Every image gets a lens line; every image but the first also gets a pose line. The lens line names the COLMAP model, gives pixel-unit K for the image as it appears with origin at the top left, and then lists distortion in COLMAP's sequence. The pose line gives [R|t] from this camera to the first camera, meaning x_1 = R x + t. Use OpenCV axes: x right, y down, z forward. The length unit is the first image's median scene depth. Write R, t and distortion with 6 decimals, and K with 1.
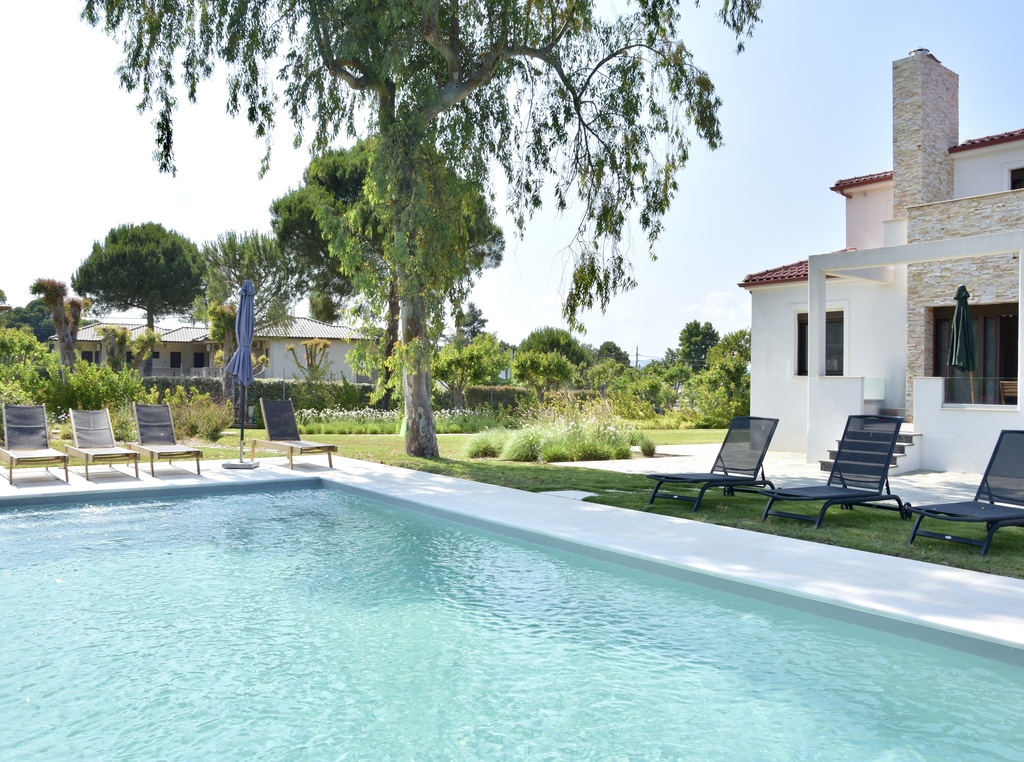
lens RADIAL K [[814.4, 0, 512.0], [0, 814.4, 381.0], [0, 0, 1]] dist [-0.140520, 0.109253]
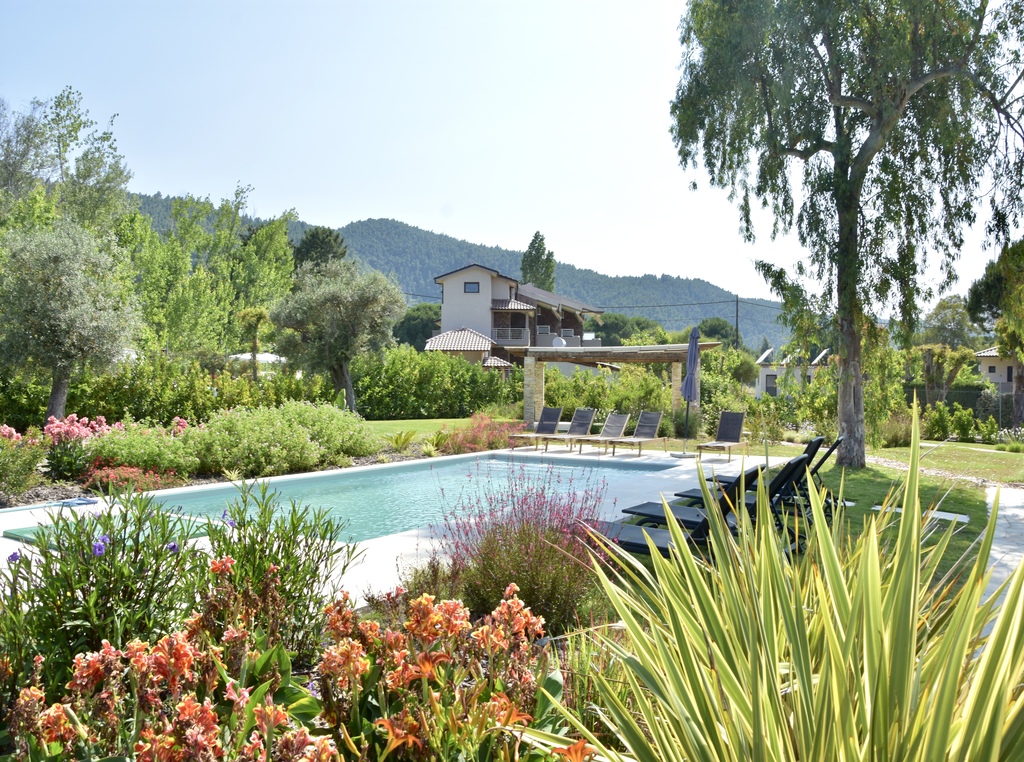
lens RADIAL K [[814.4, 0, 512.0], [0, 814.4, 381.0], [0, 0, 1]] dist [-0.140520, 0.109253]
pose [[0.368067, -0.003802, -0.929792, 0.392156], [-0.011558, 0.999896, -0.008664, -0.005883], [0.929728, 0.013936, 0.367984, 0.074934]]
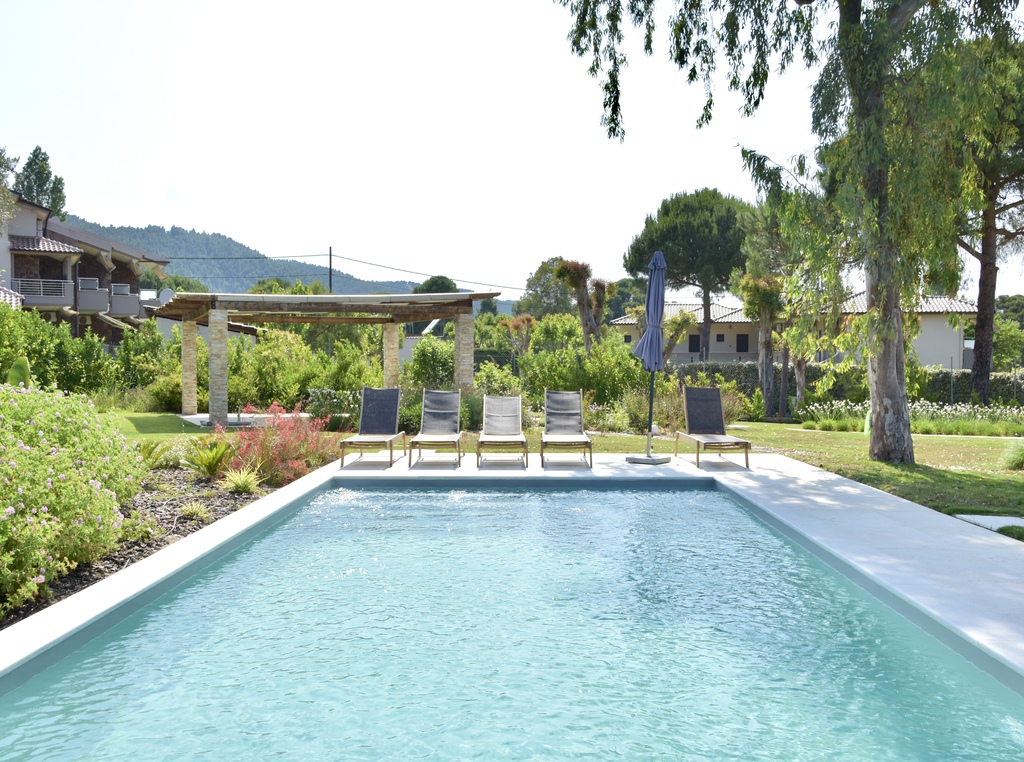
lens RADIAL K [[973.5, 0, 512.0], [0, 973.5, 381.0], [0, 0, 1]] dist [-0.141716, 0.381555]
pose [[0.784469, 0.004019, -0.620155, 0.091790], [0.004798, 0.999910, 0.012549, 0.001254], [0.620150, -0.012820, 0.784379, 0.027899]]
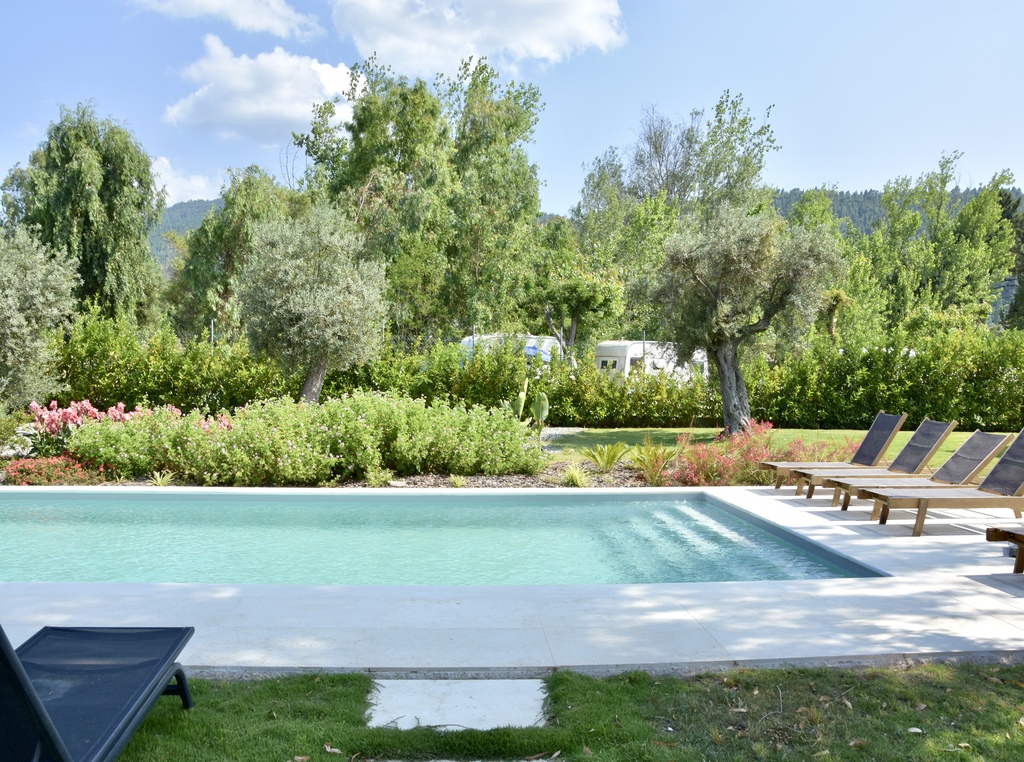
lens RADIAL K [[814.4, 0, 512.0], [0, 814.4, 381.0], [0, 0, 1]] dist [-0.140520, 0.109253]
pose [[-0.551206, -0.009963, -0.834310, 0.125334], [-0.015943, 0.999872, -0.001406, -0.000538], [0.834217, 0.012527, -0.551294, 0.425899]]
